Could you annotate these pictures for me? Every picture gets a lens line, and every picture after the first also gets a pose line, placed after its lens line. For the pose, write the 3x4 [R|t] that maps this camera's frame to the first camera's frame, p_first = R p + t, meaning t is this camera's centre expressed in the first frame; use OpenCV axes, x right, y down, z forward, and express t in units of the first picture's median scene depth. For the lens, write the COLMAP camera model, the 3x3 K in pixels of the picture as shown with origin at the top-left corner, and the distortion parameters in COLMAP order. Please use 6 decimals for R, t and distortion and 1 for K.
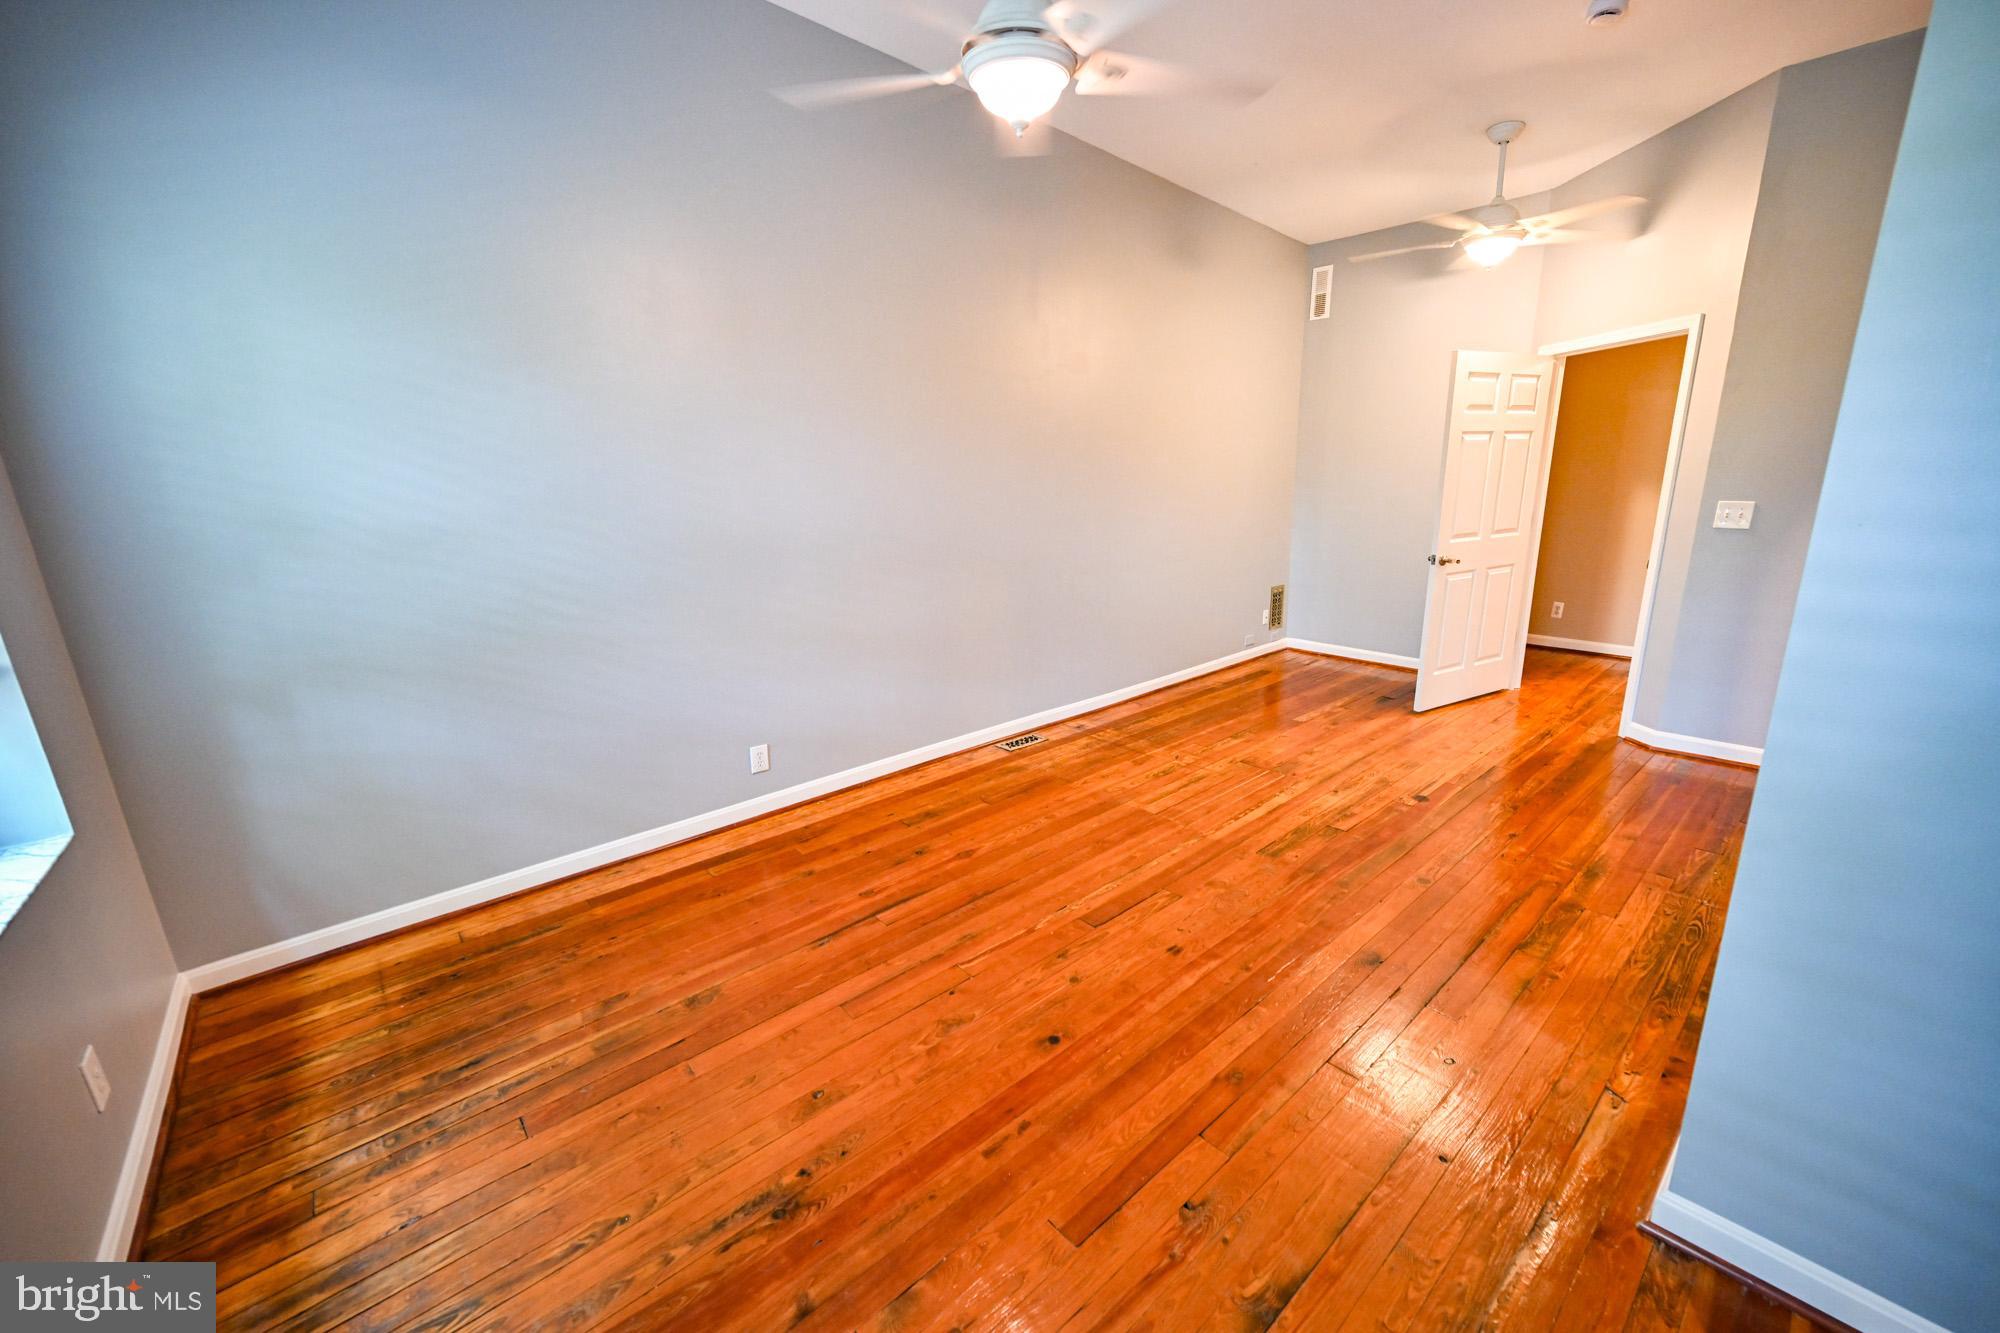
lens RADIAL K [[778.8, 0, 1005.8], [0, 778.8, 670.4], [0, 0, 1]] dist [-0.003114, 0.000146]
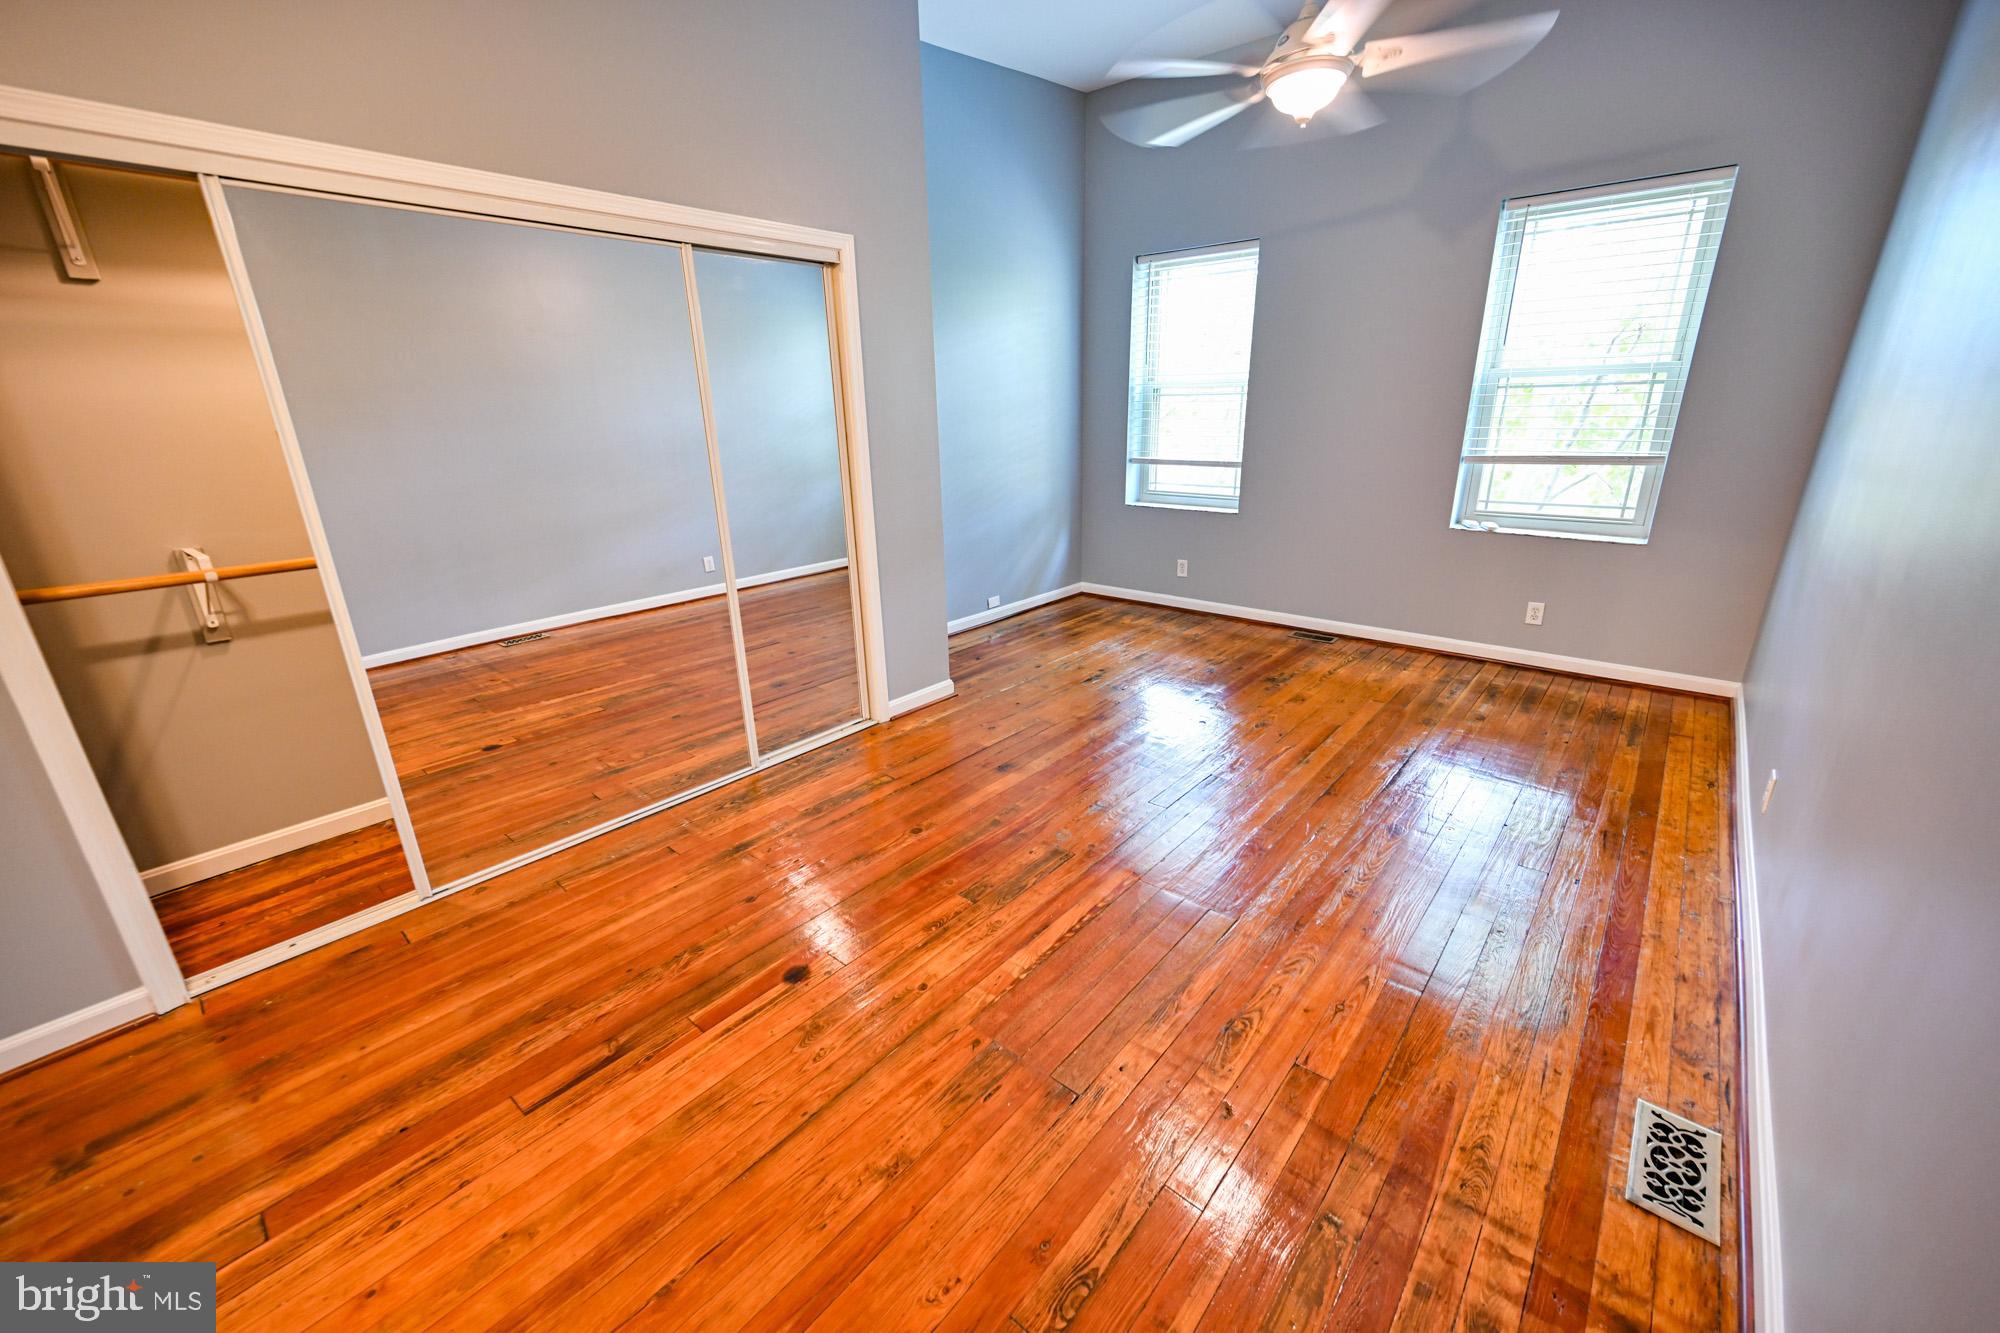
lens RADIAL K [[778.8, 0, 1005.8], [0, 778.8, 670.4], [0, 0, 1]] dist [-0.003114, 0.000146]
pose [[-0.987588, 0.097320, -0.123285, 0.458520], [0.012807, 0.832195, 0.554335, -0.393880], [0.156545, 0.545875, -0.823112, 1.506255]]
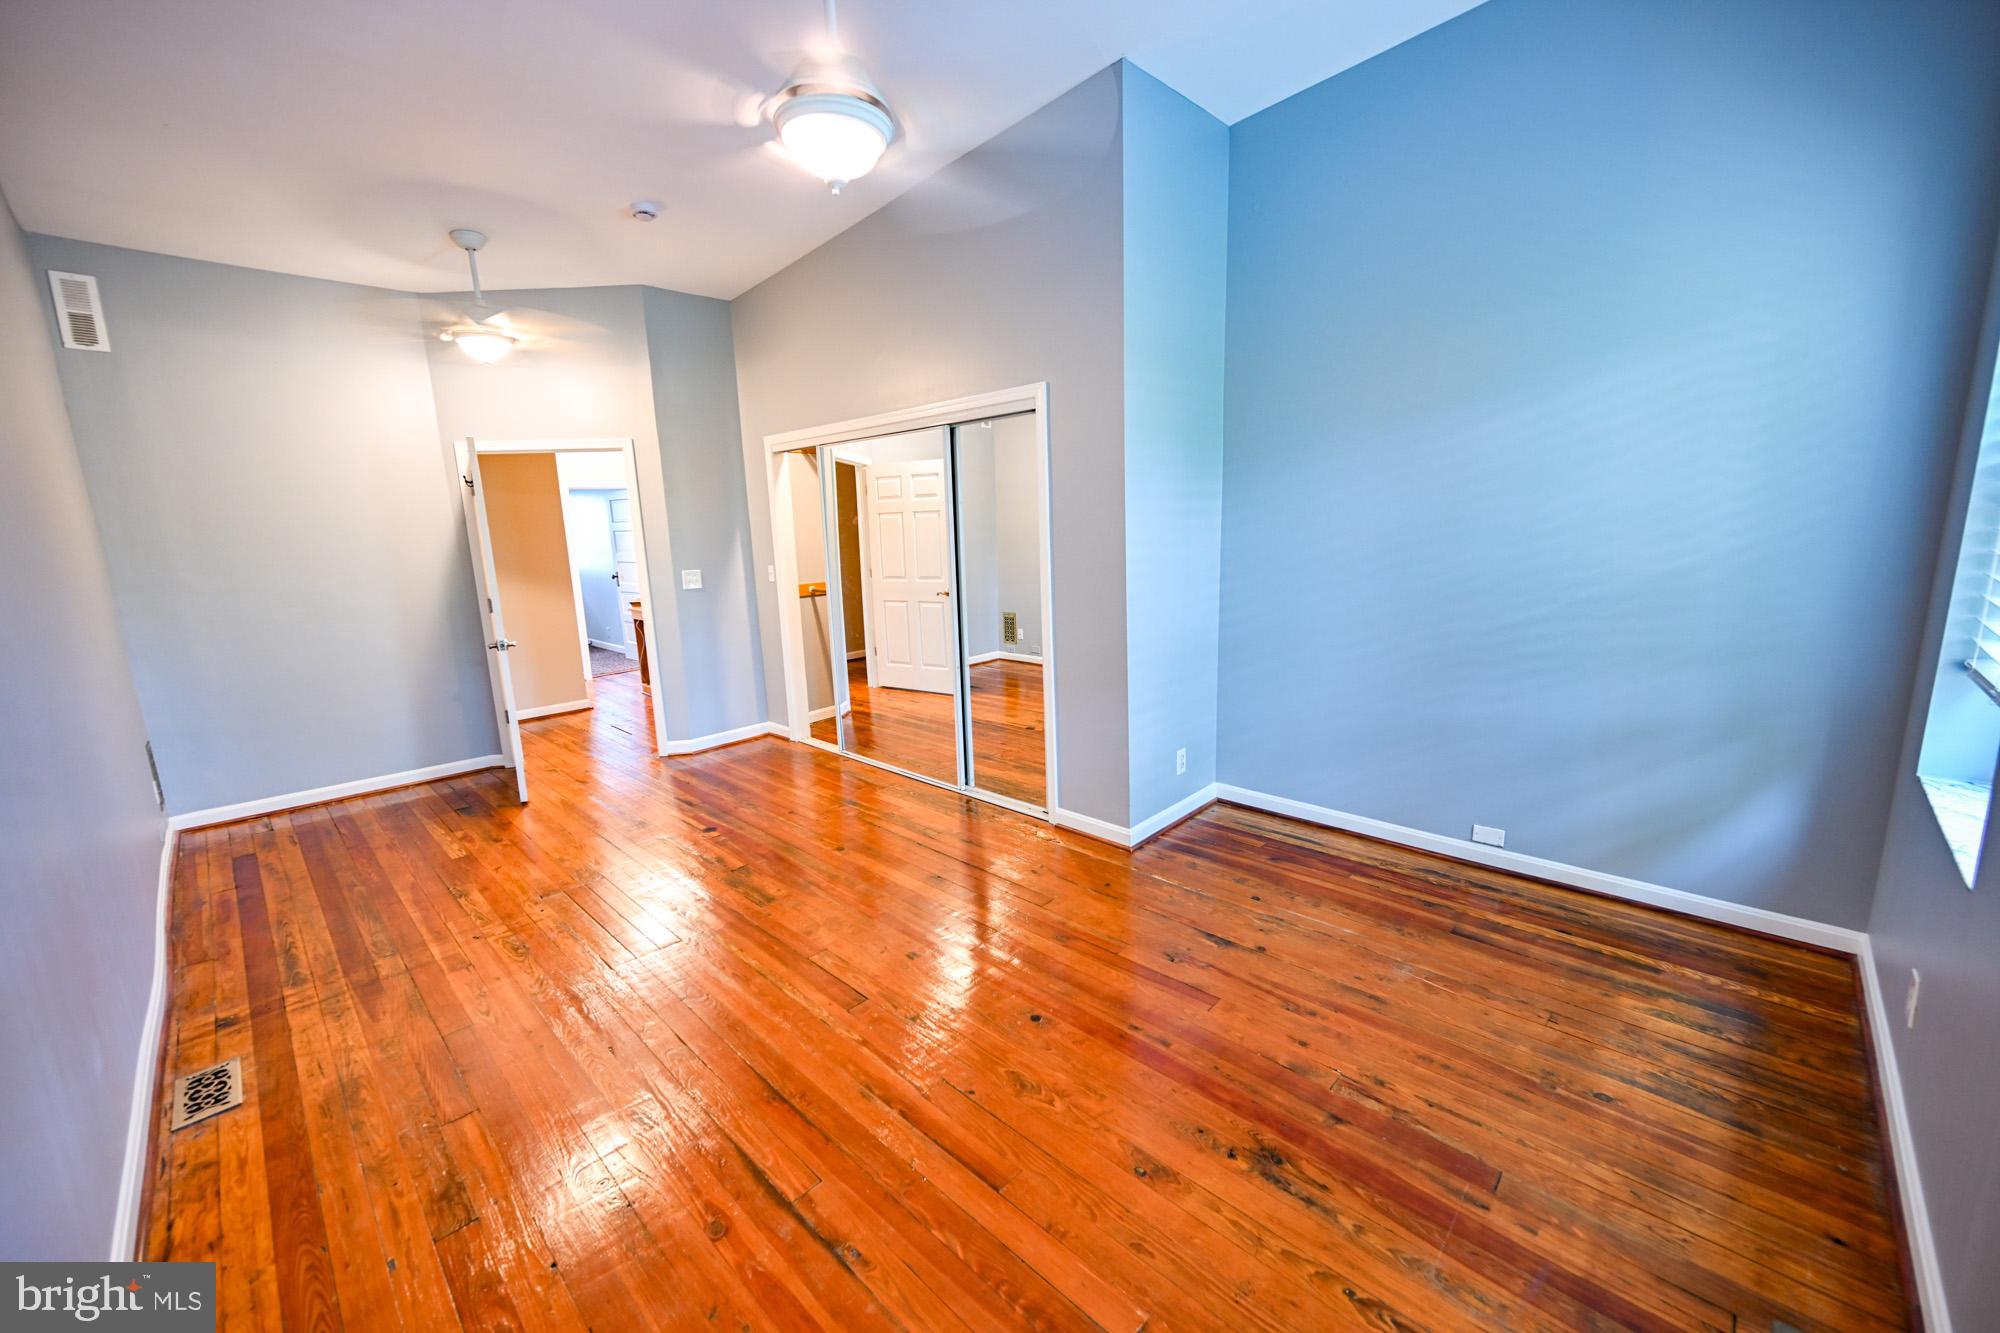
lens RADIAL K [[782.3, 0, 1004.4], [0, 782.3, 665.4], [0, 0, 1]] dist [-0.005607, 0.000904]
pose [[-0.083514, -0.146451, 0.985686, -0.636090], [0.286771, 0.943767, 0.164520, -0.135636], [-0.954352, 0.296406, -0.036819, 0.607289]]
